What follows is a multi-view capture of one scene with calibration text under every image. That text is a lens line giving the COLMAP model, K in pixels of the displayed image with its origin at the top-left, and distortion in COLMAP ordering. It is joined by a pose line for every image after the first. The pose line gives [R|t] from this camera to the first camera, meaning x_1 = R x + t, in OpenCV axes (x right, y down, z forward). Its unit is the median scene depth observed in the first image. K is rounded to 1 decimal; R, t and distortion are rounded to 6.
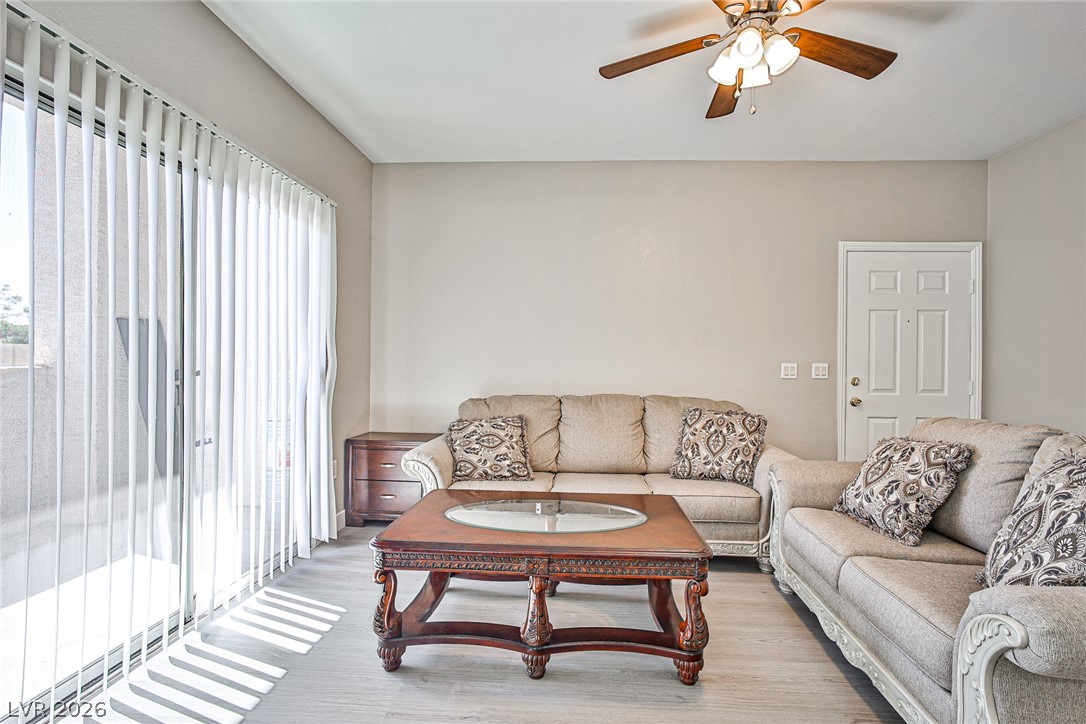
lens RADIAL K [[490.4, 0, 561.2], [0, 490.4, 366.0], [0, 0, 1]] dist [-0.023812, 0.007118]
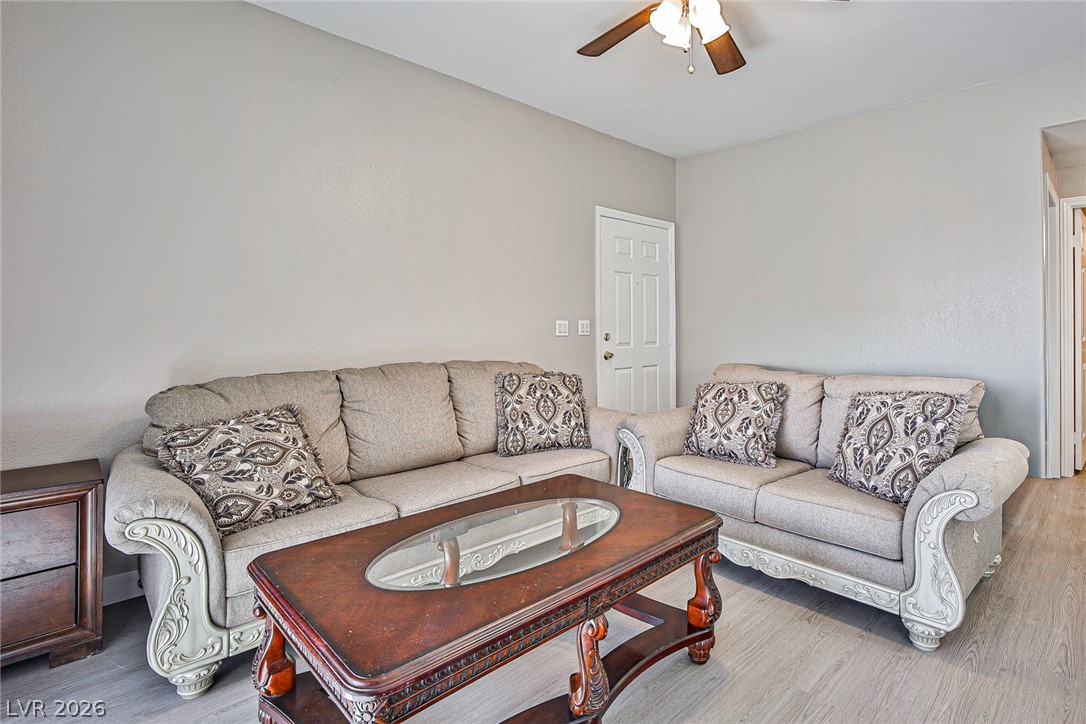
lens RADIAL K [[539.5, 0, 593.6], [0, 539.5, 320.1], [0, 0, 1]] dist [-0.024403, 0.001951]
pose [[0.660772, -0.005593, 0.750565, -0.376717], [0.010850, 0.999939, -0.002100, -0.004048], [-0.750508, 0.009532, 0.660793, 0.272439]]
